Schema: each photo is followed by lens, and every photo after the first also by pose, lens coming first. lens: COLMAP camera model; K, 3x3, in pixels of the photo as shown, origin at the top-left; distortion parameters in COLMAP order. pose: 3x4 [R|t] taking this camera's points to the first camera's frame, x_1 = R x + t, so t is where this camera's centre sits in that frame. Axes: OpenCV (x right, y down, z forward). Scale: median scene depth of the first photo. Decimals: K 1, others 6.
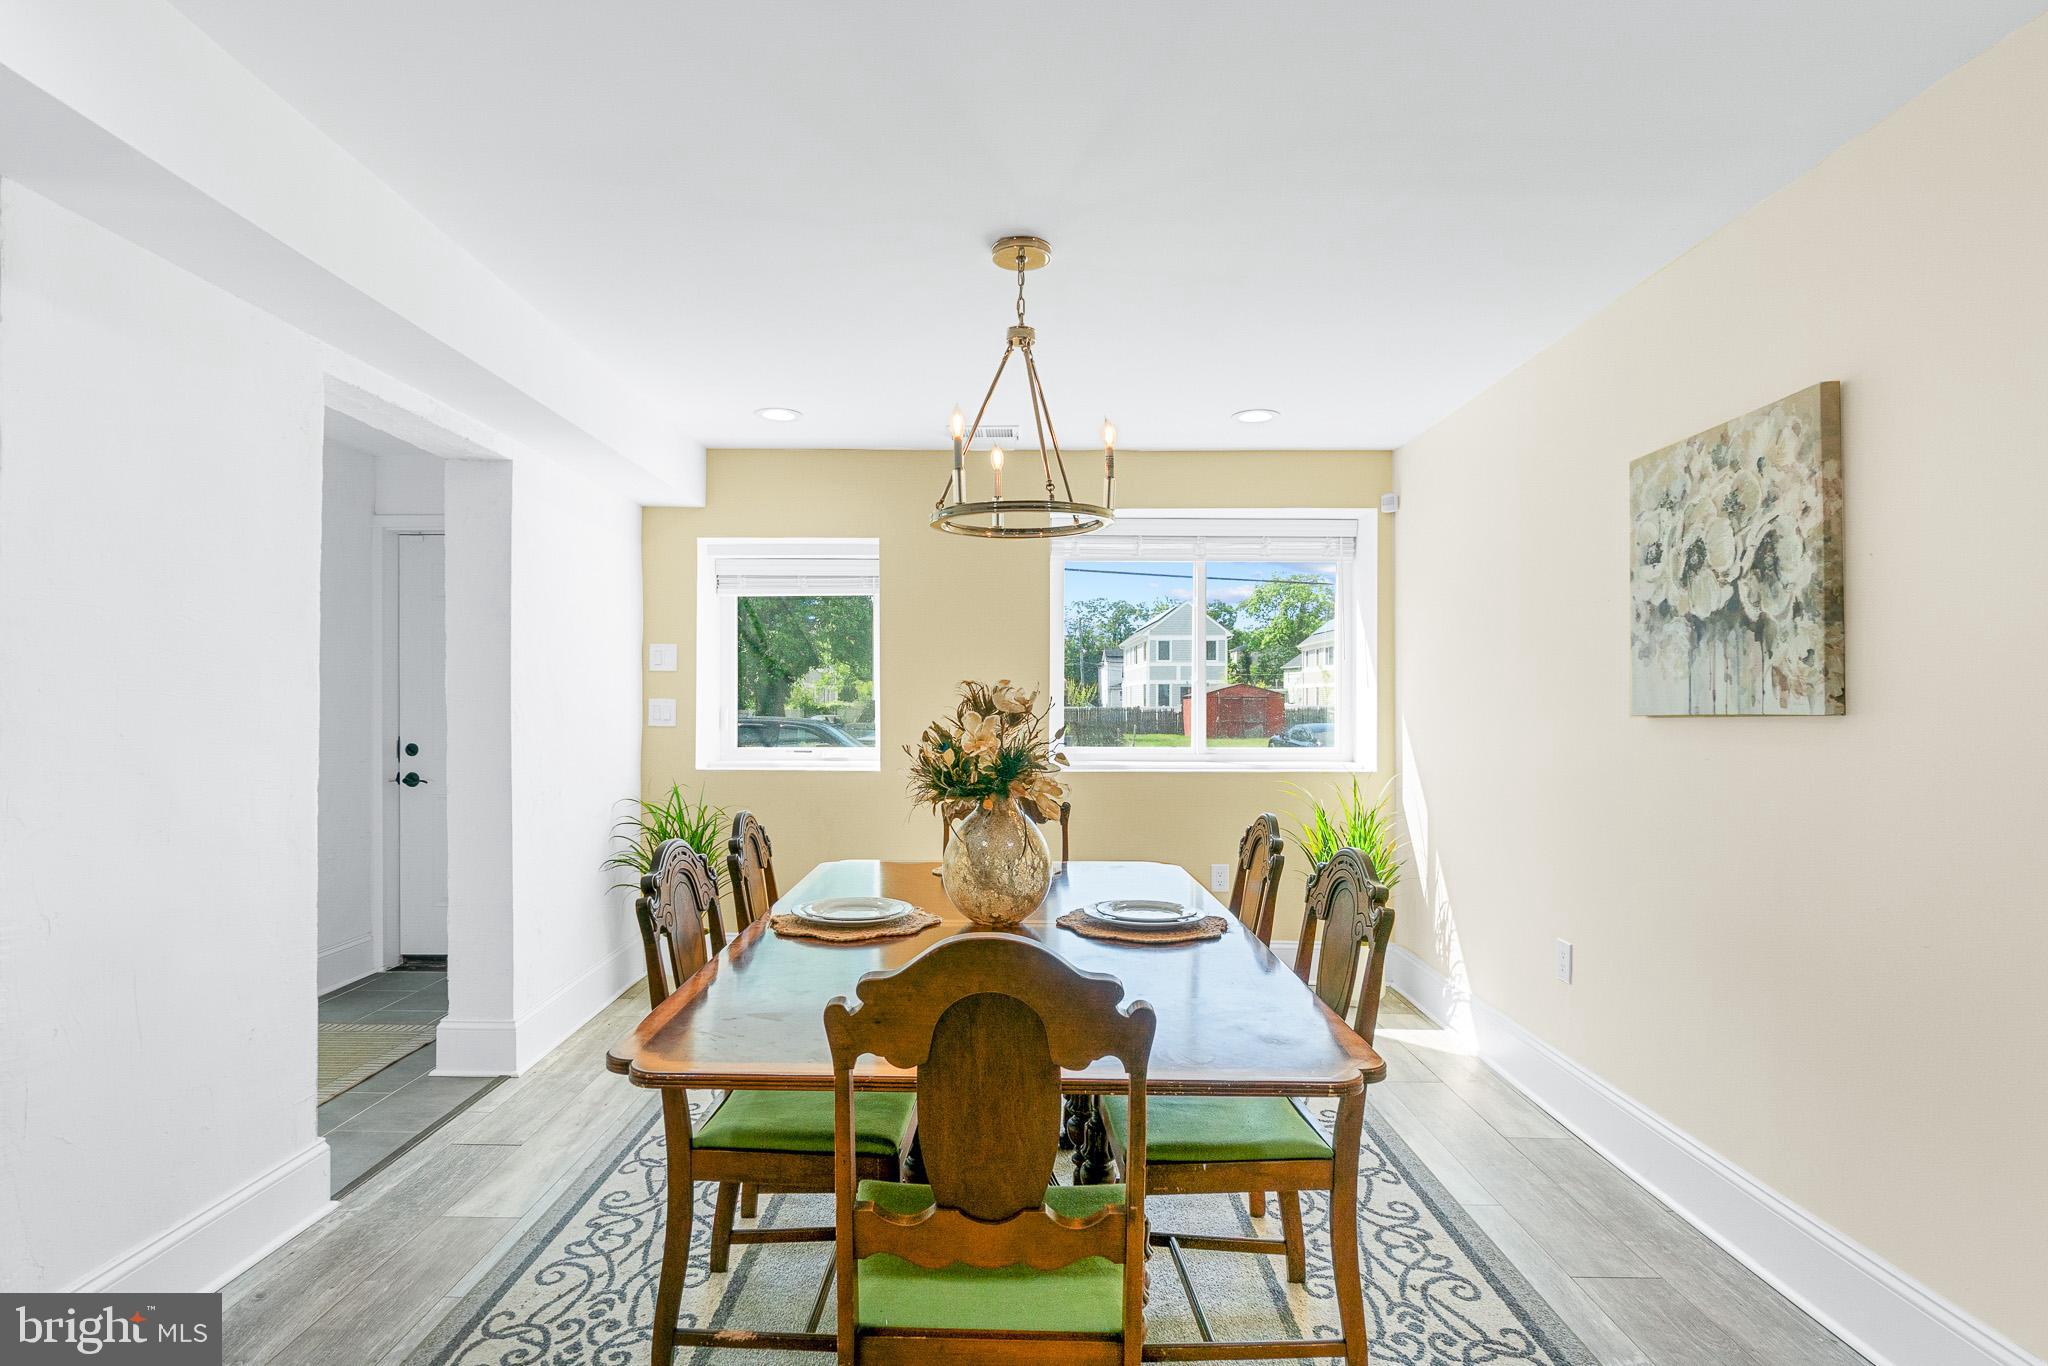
lens RADIAL K [[1054.7, 0, 1024.3], [0, 1054.7, 693.3], [0, 0, 1]] dist [-0.001449, 0.000236]
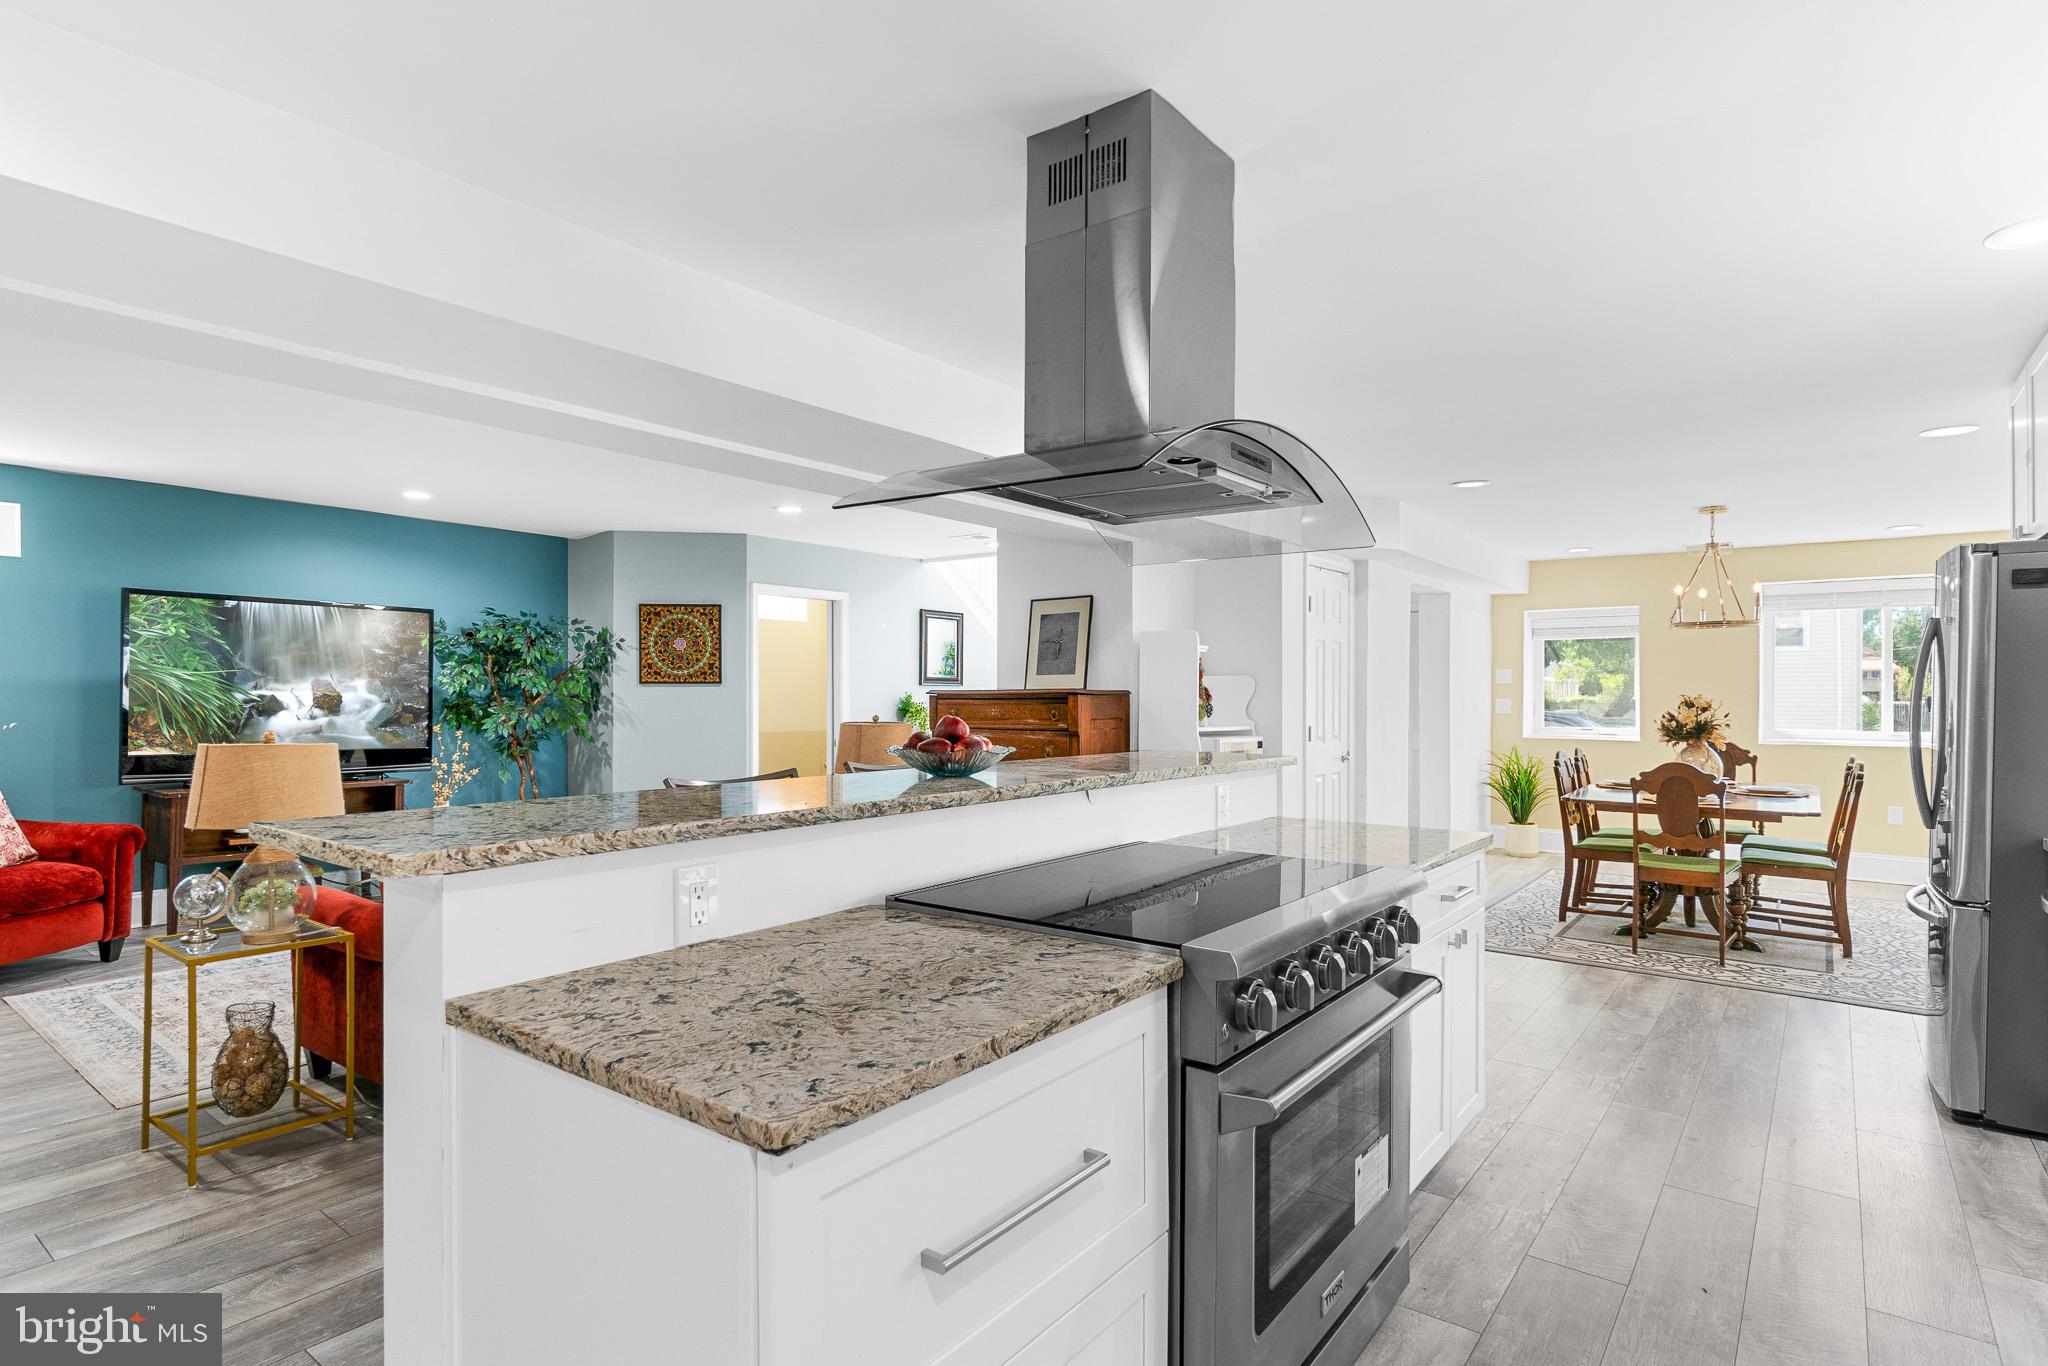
lens RADIAL K [[1054.7, 0, 1011.7], [0, 1054.7, 702.2], [0, 0, 1]] dist [-0.001449, 0.000236]
pose [[0.787167, 0.004318, -0.616725, 0.223724], [0.004642, 0.999906, 0.012925, -0.031595], [0.616723, -0.013037, 0.787072, -1.866514]]
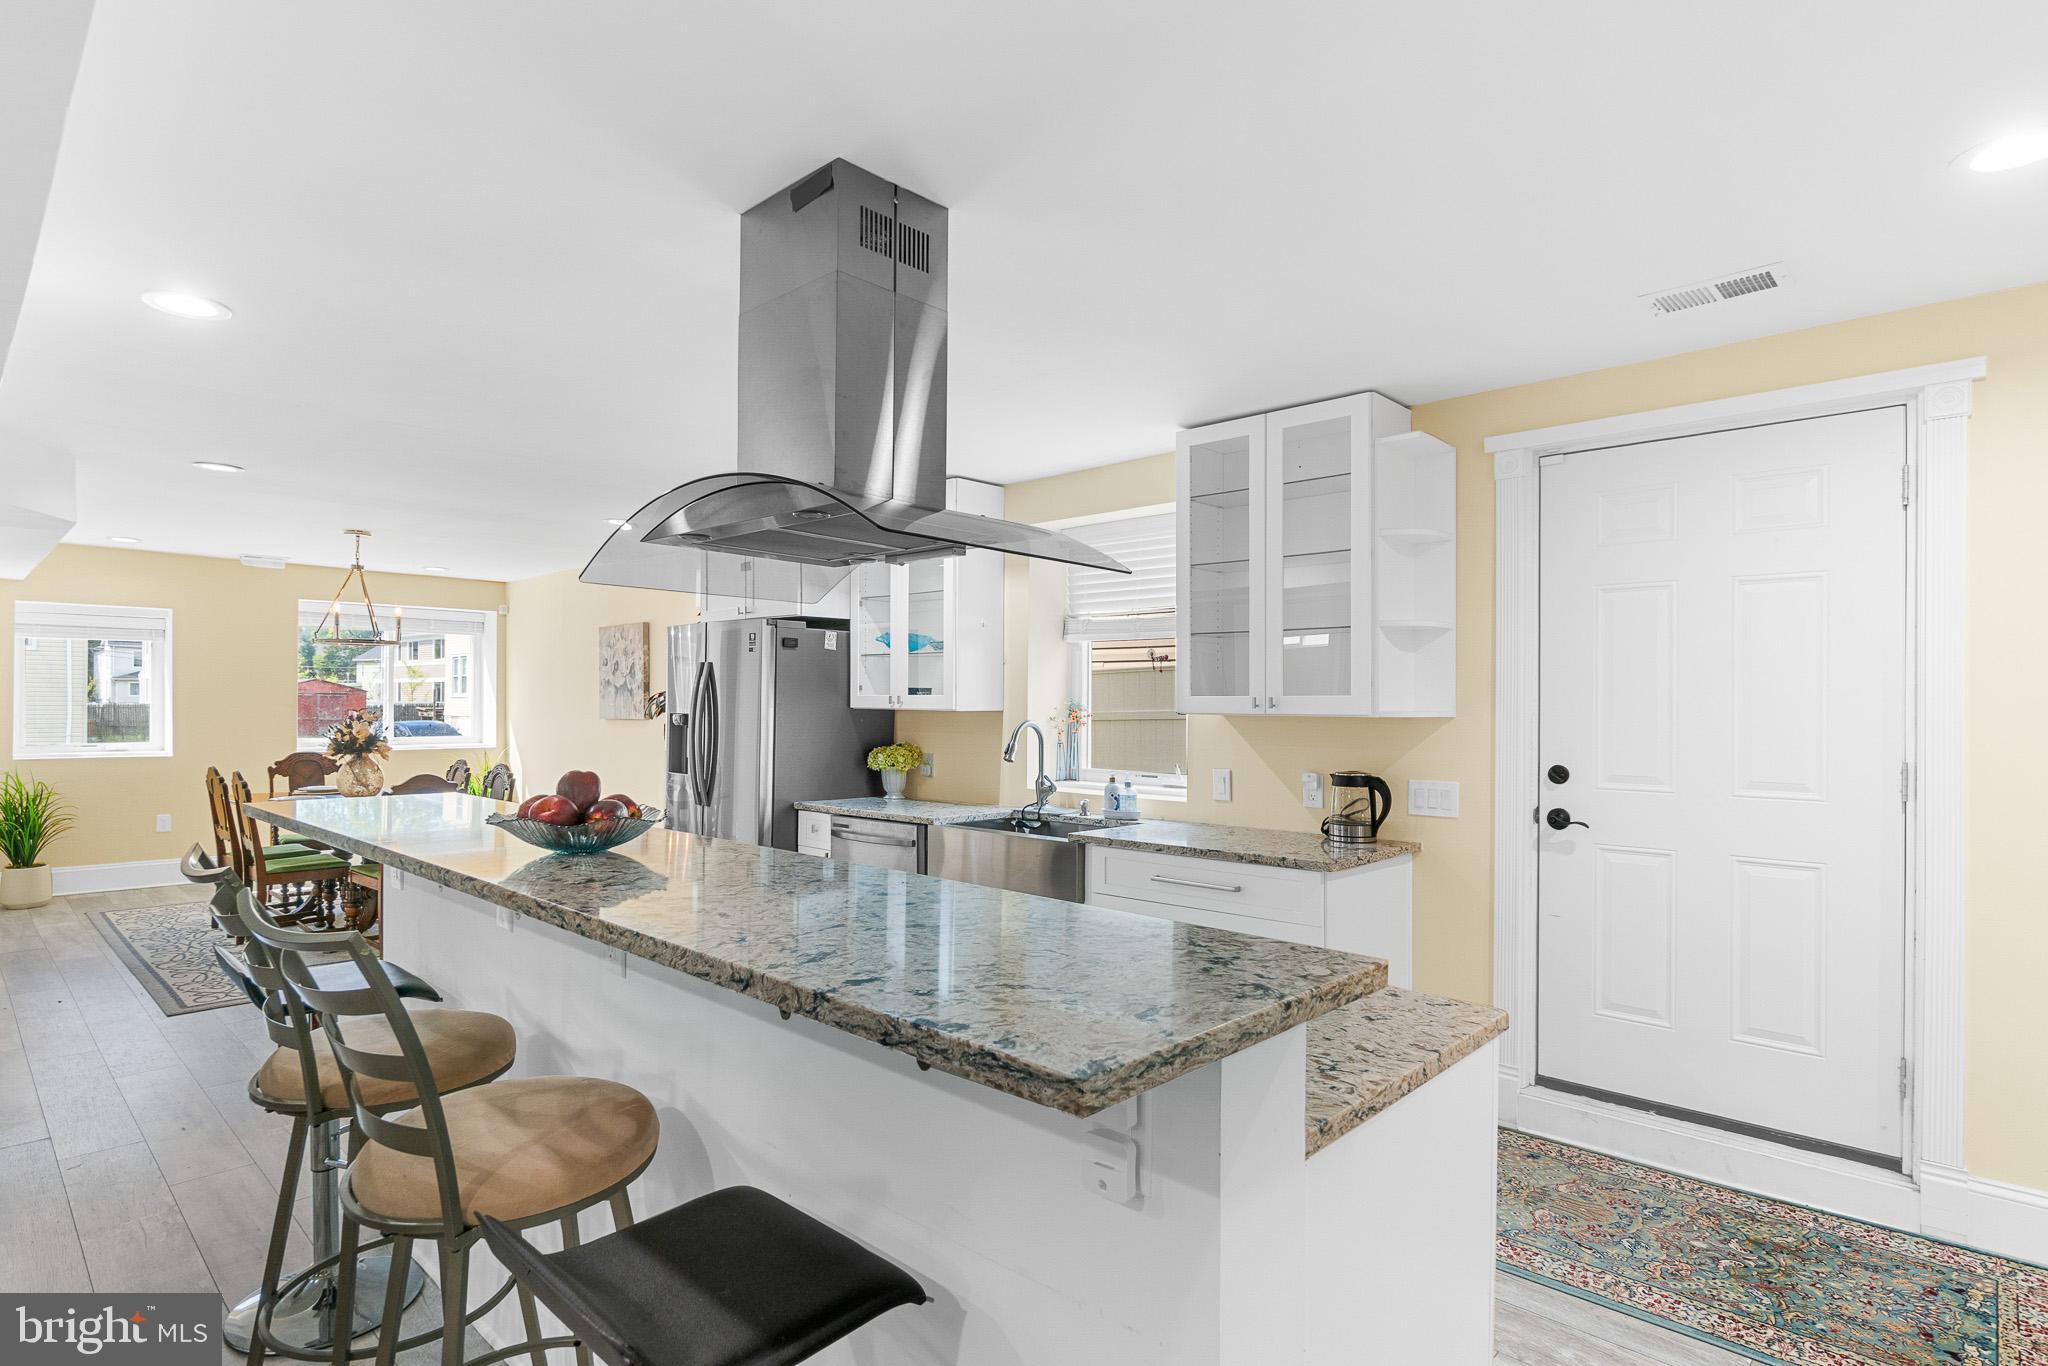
lens RADIAL K [[1054.7, 0, 991.4], [0, 1054.7, 703.7], [0, 0, 1]] dist [-0.001449, 0.000236]
pose [[0.703545, -0.000220, 0.710650, -0.736114], [-0.010766, 0.999882, 0.010968, -0.066809], [-0.710569, -0.015368, 0.703460, -1.850714]]
